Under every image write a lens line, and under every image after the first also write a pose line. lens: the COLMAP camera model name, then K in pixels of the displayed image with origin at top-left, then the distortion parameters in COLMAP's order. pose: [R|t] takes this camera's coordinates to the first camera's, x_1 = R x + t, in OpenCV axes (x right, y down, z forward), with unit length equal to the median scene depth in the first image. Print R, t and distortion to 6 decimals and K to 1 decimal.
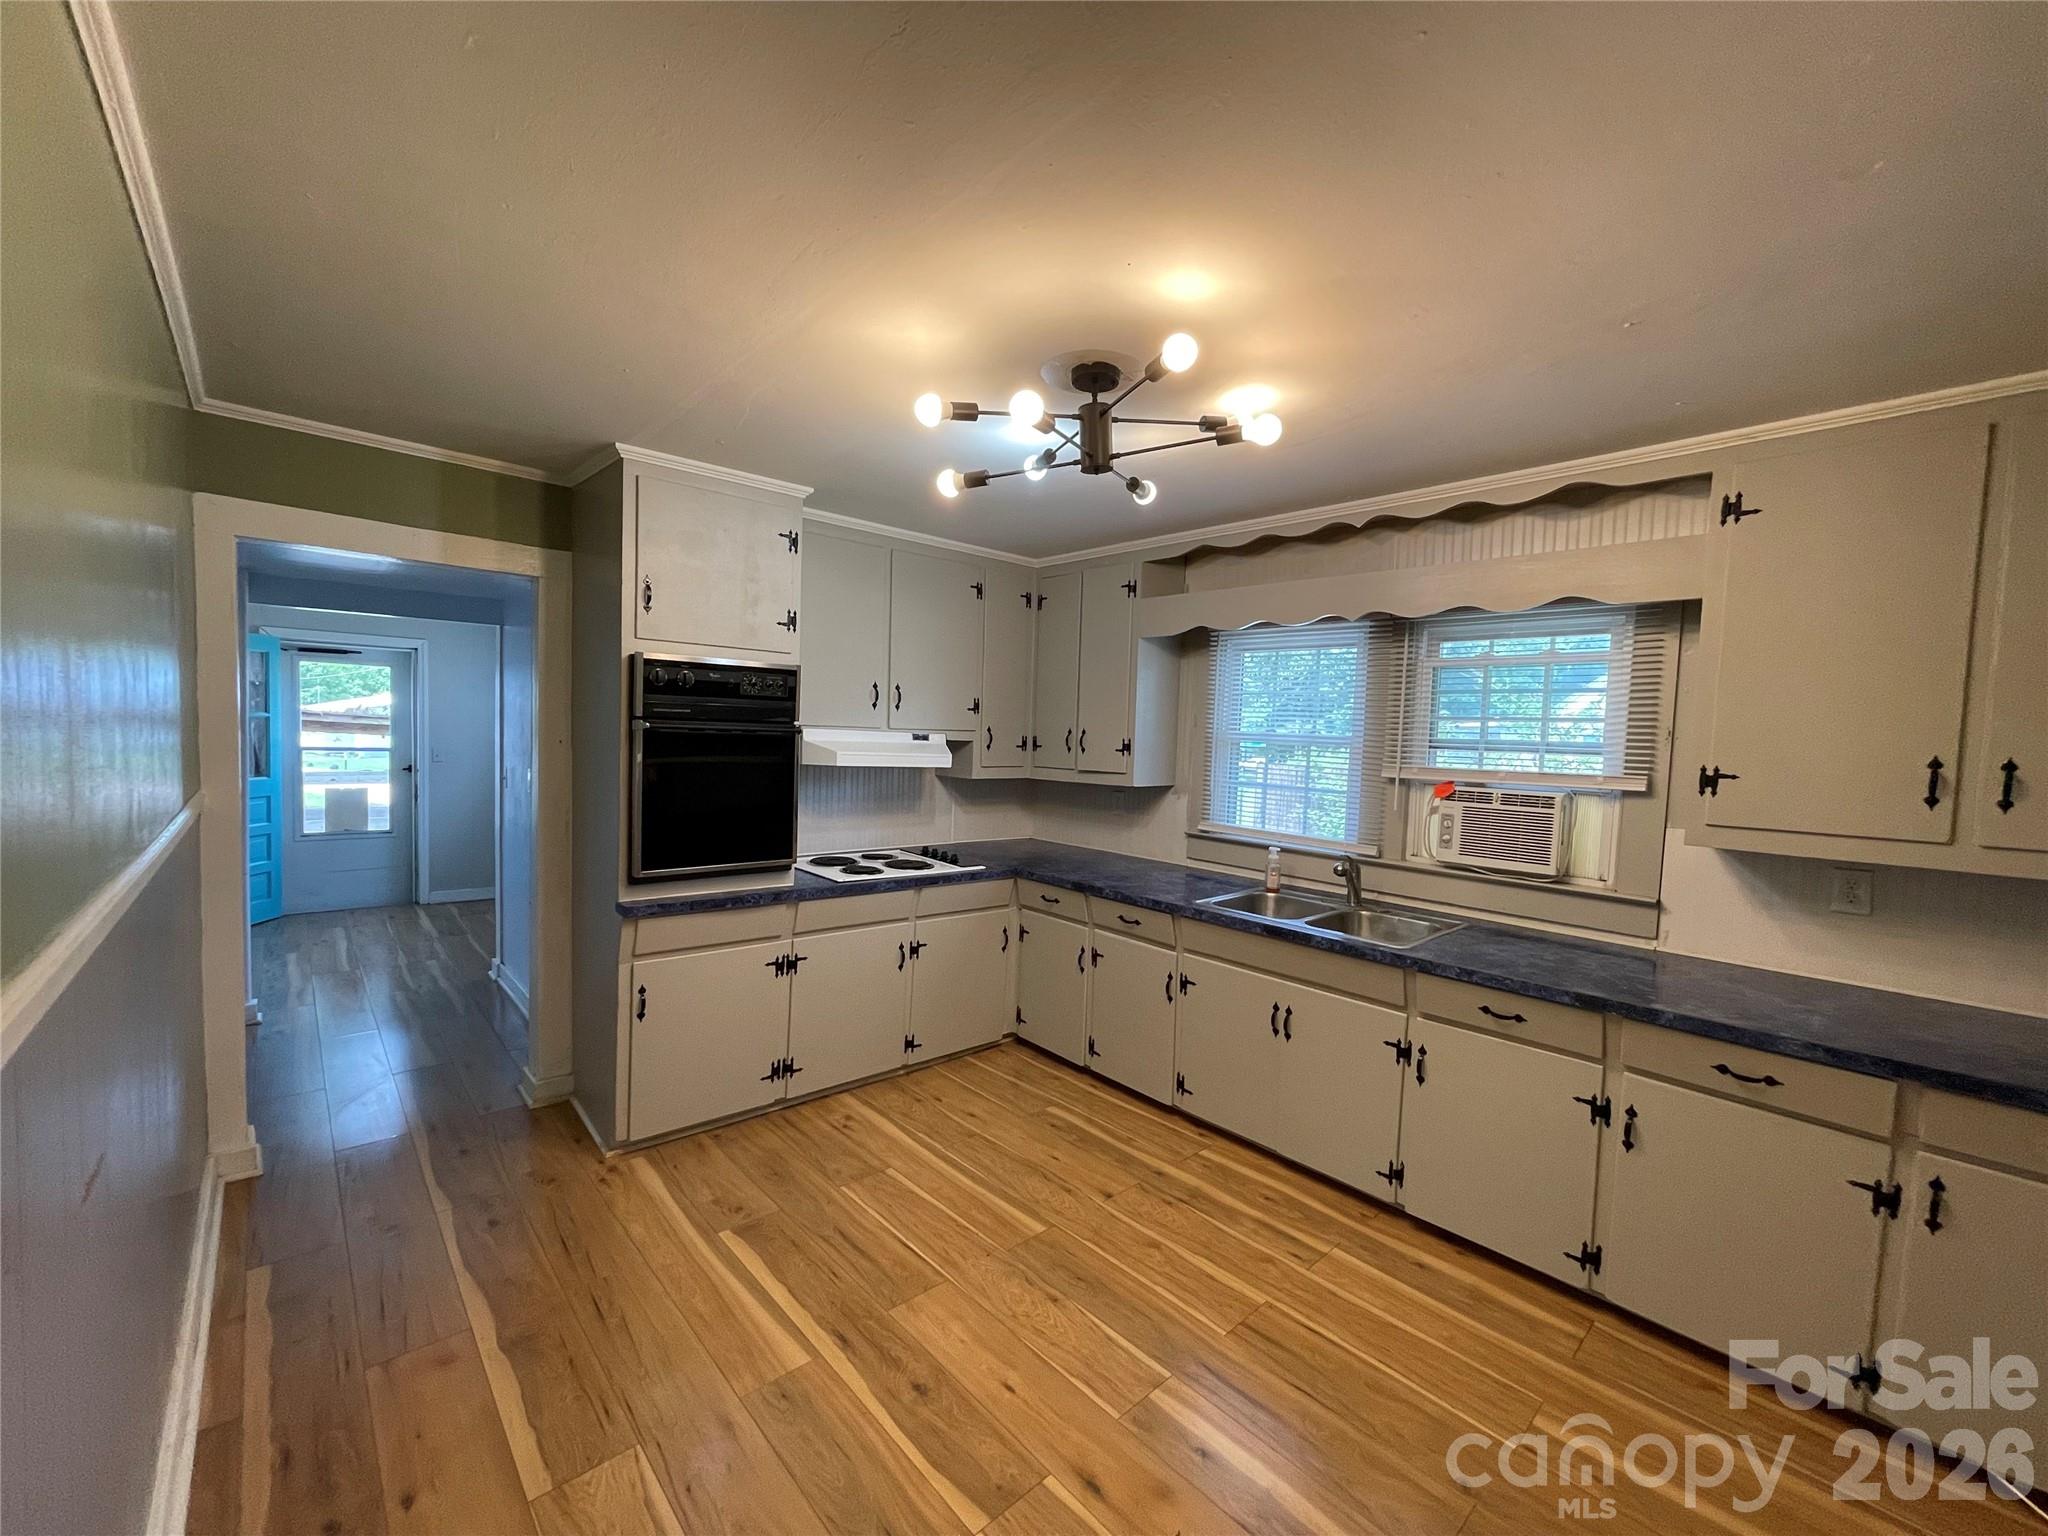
lens RADIAL K [[825.5, 0, 1029.4], [0, 825.5, 775.0], [0, 0, 1]] dist [-0.007138, 0.003226]
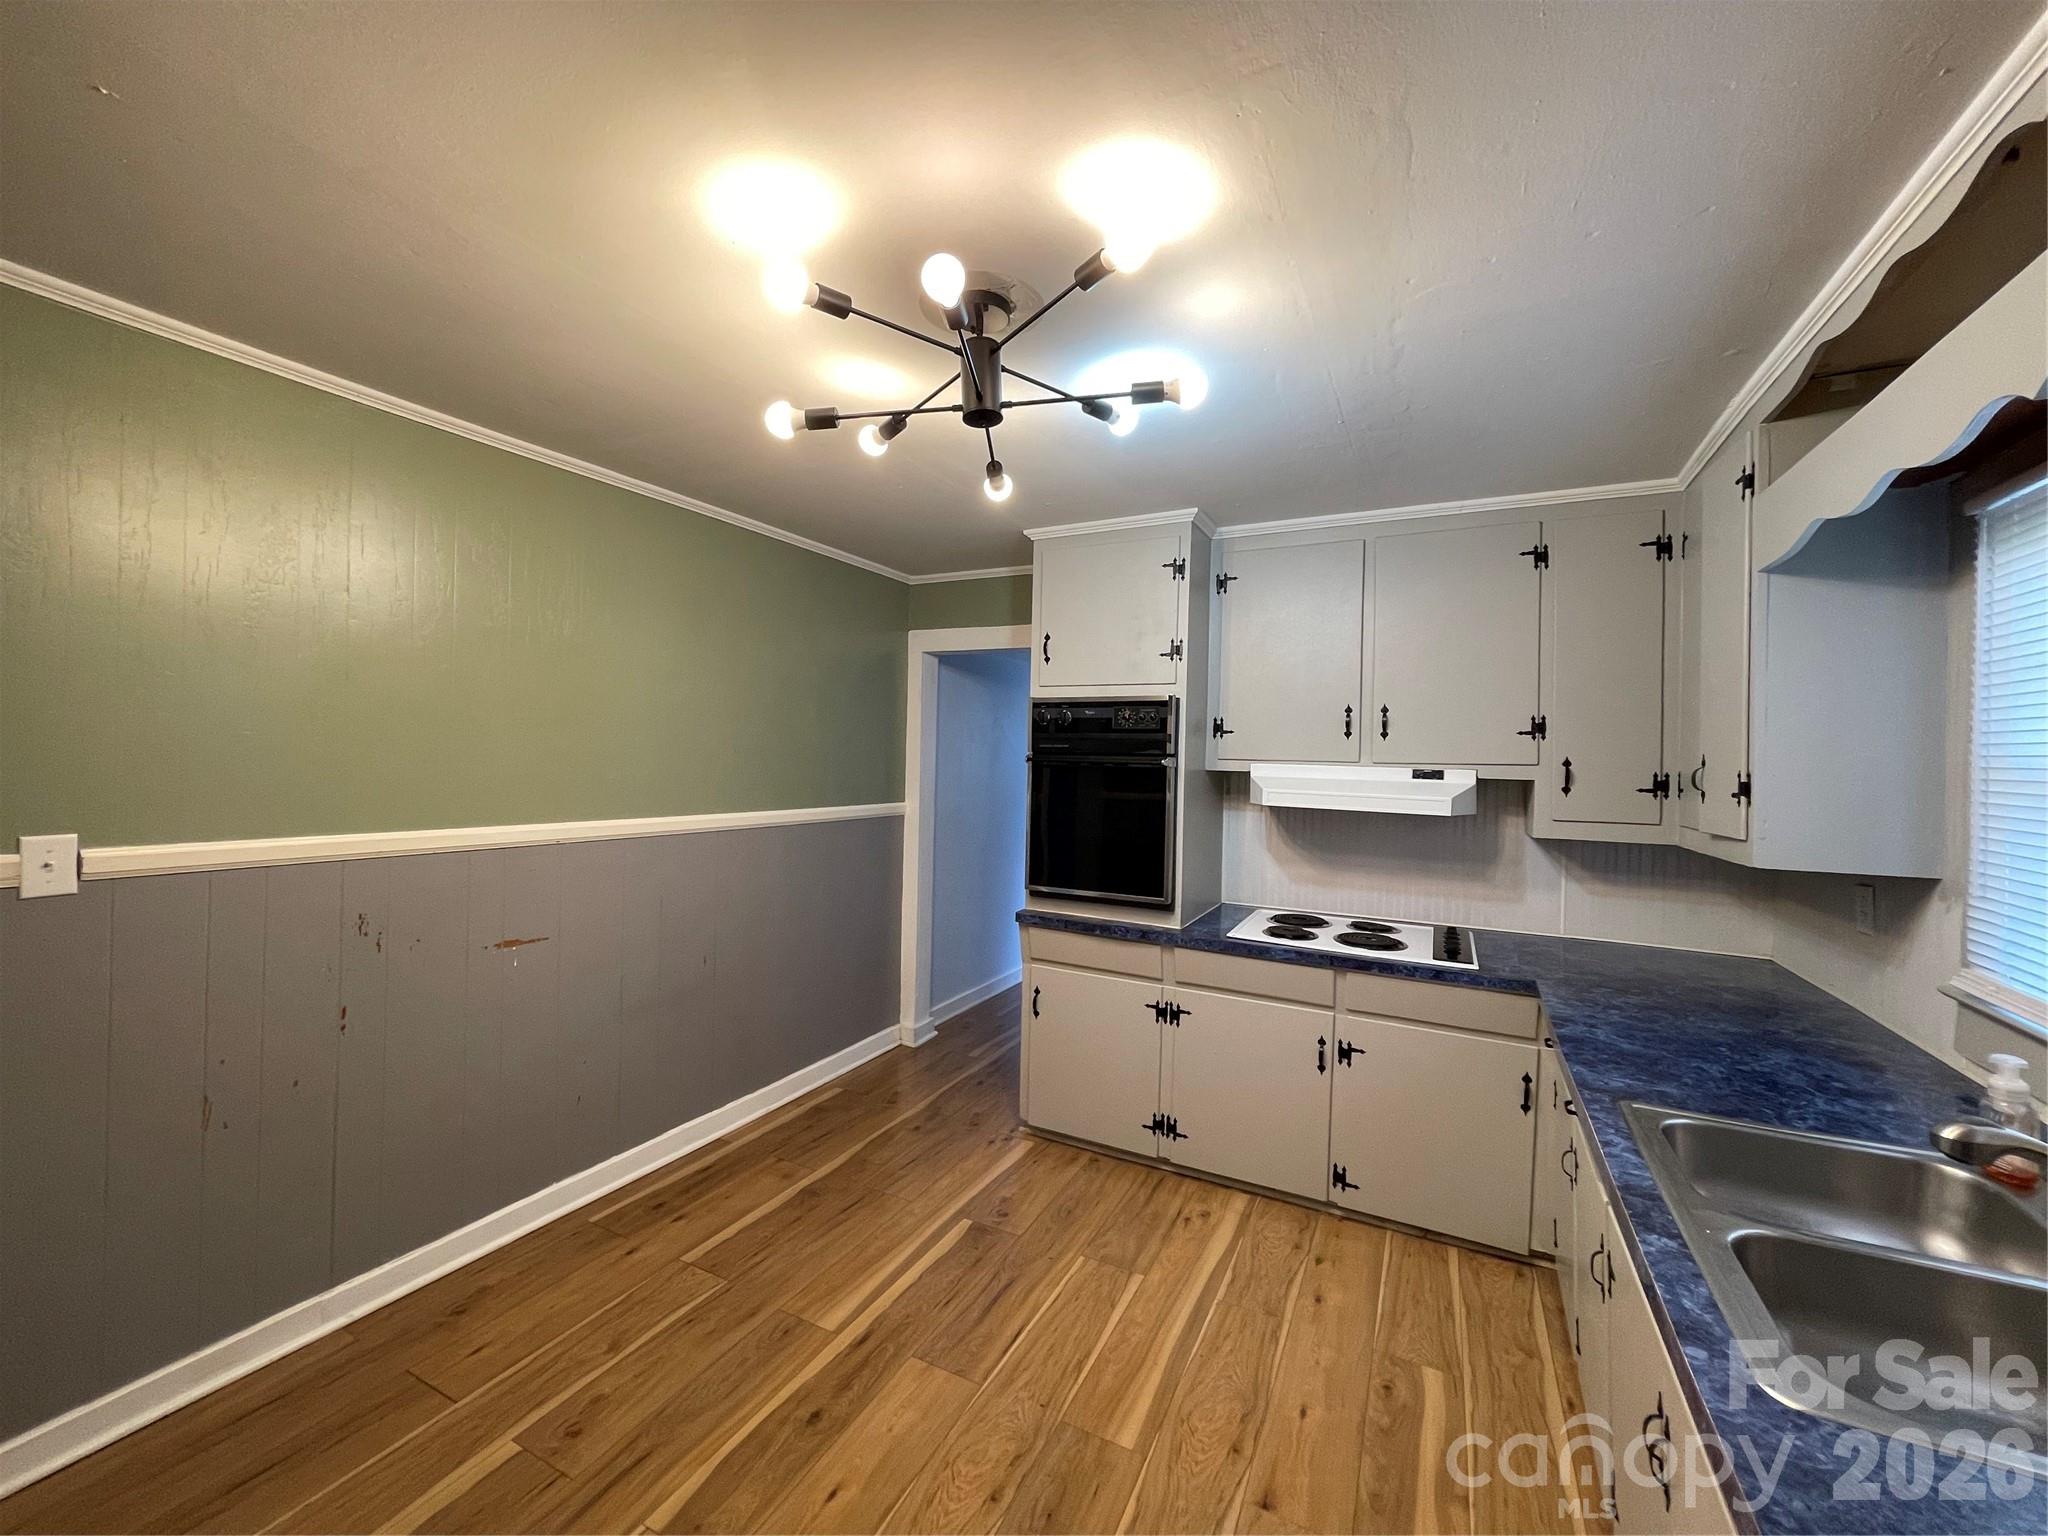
lens RADIAL K [[825.5, 0, 1028.6], [0, 825.5, 757.0], [0, 0, 1]] dist [-0.007138, 0.003226]
pose [[0.353864, -0.031147, -0.934778, 0.556583], [-0.060689, 0.996574, -0.056180, 0.002571], [0.933326, 0.076611, 0.350761, 0.520590]]
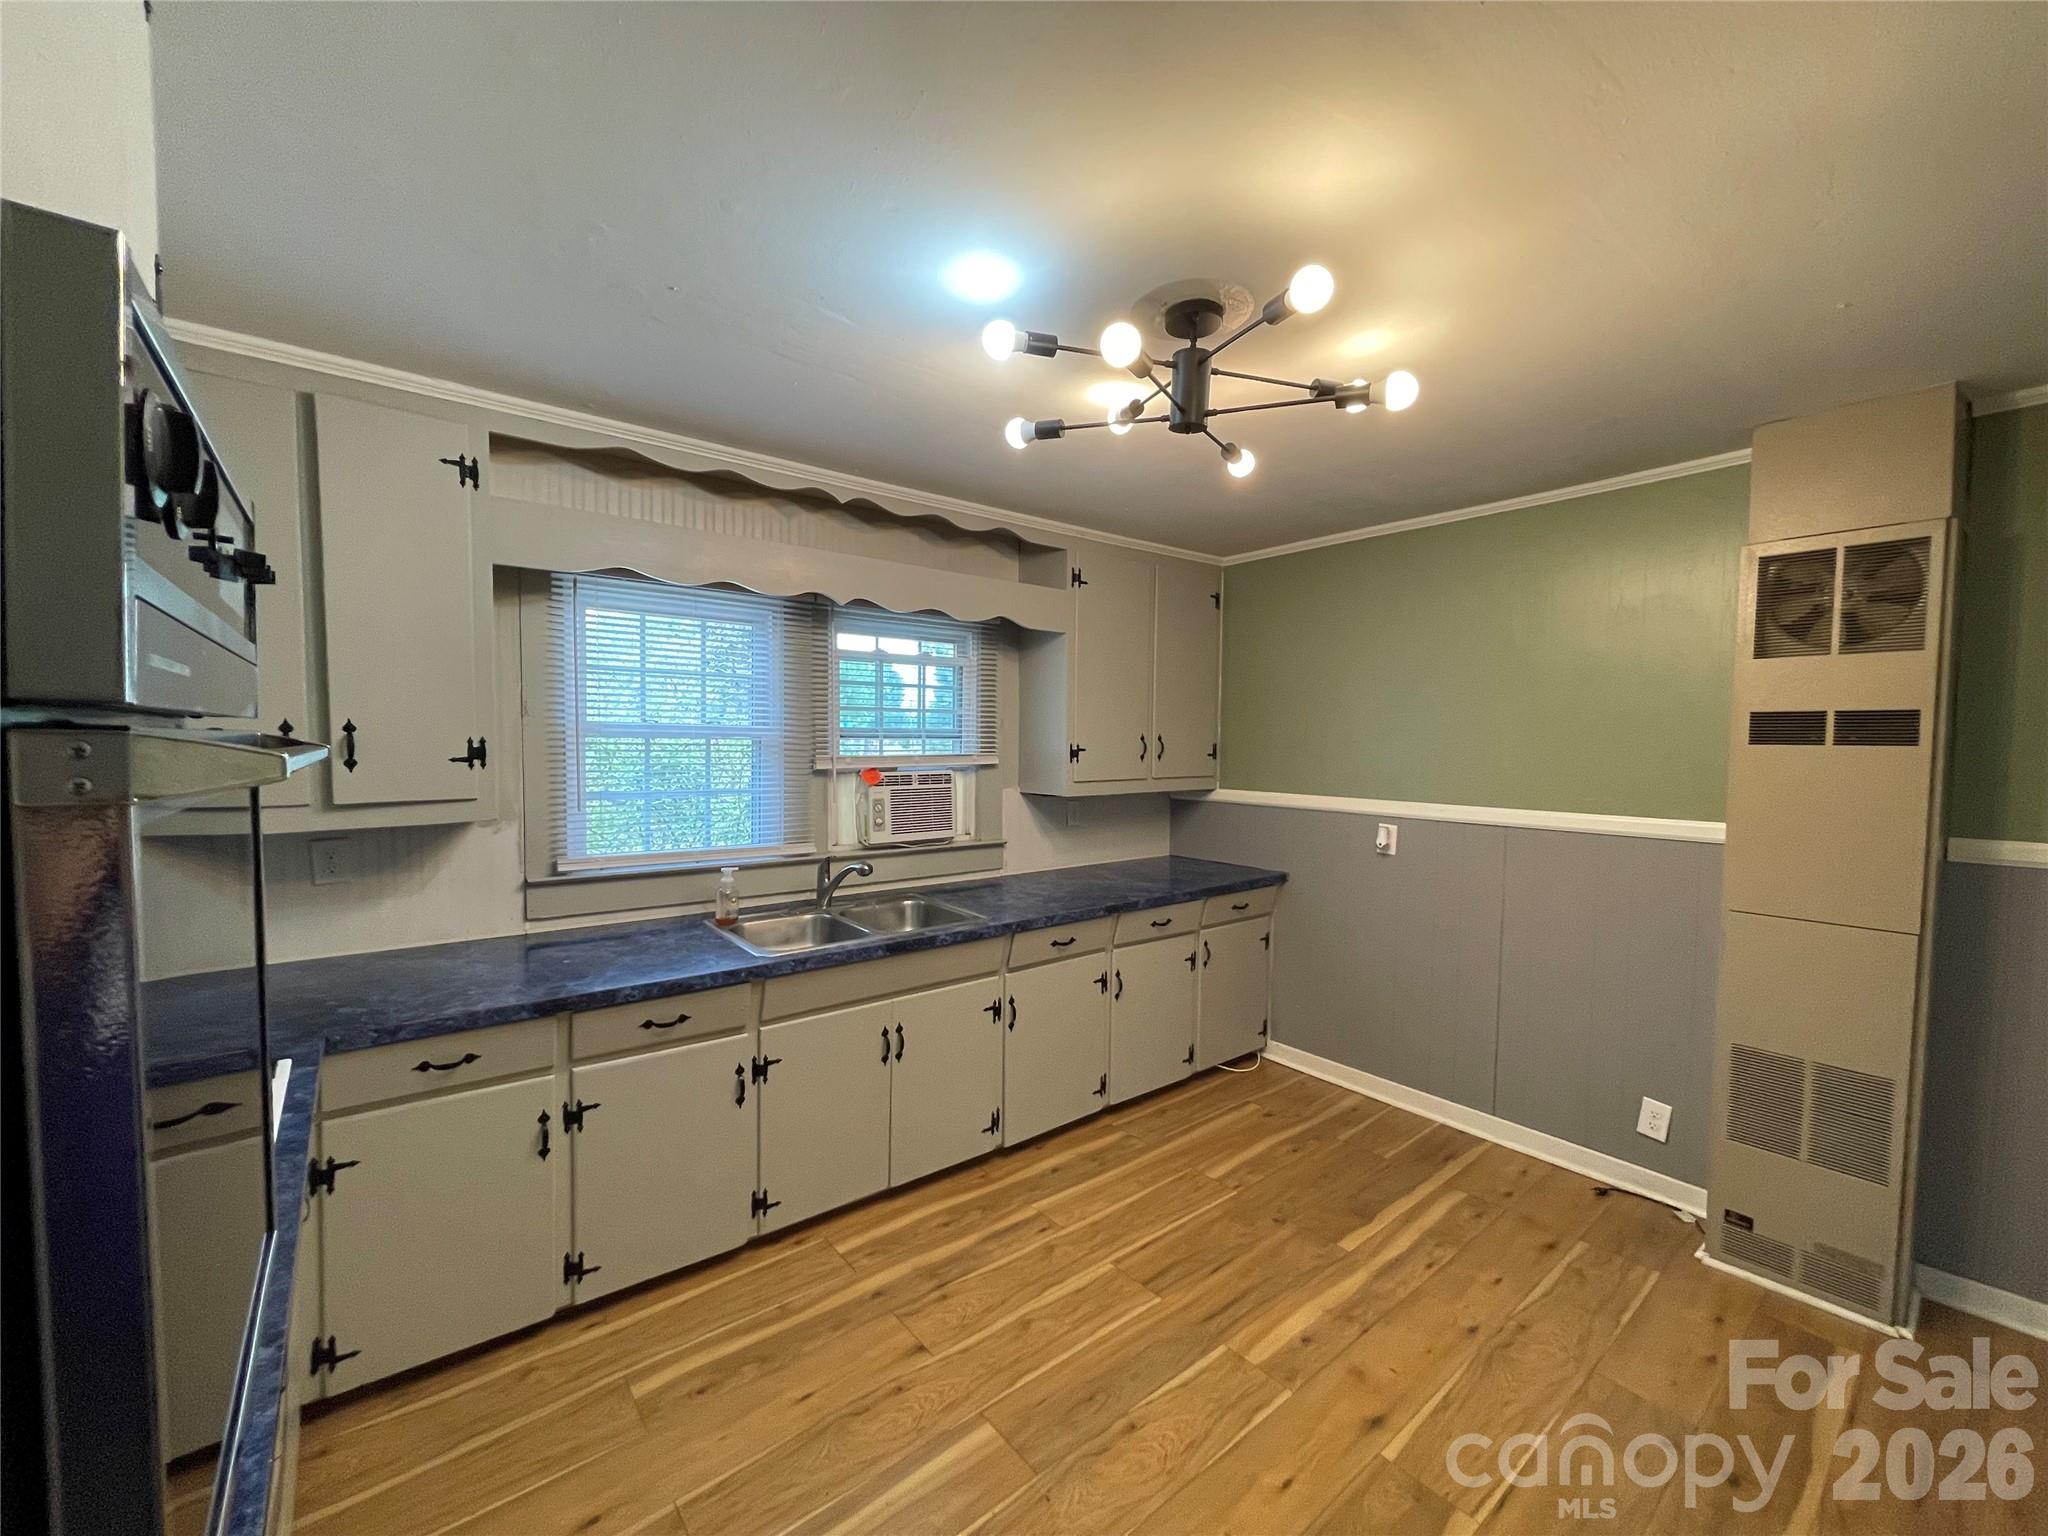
lens RADIAL K [[825.5, 0, 1022.0], [0, 825.5, 774.9], [0, 0, 1]] dist [-0.007138, 0.003226]
pose [[0.072248, -0.078039, 0.994329, -0.538061], [0.050306, 0.995950, 0.074511, -0.054001], [-0.996117, 0.044638, 0.075881, 0.742053]]
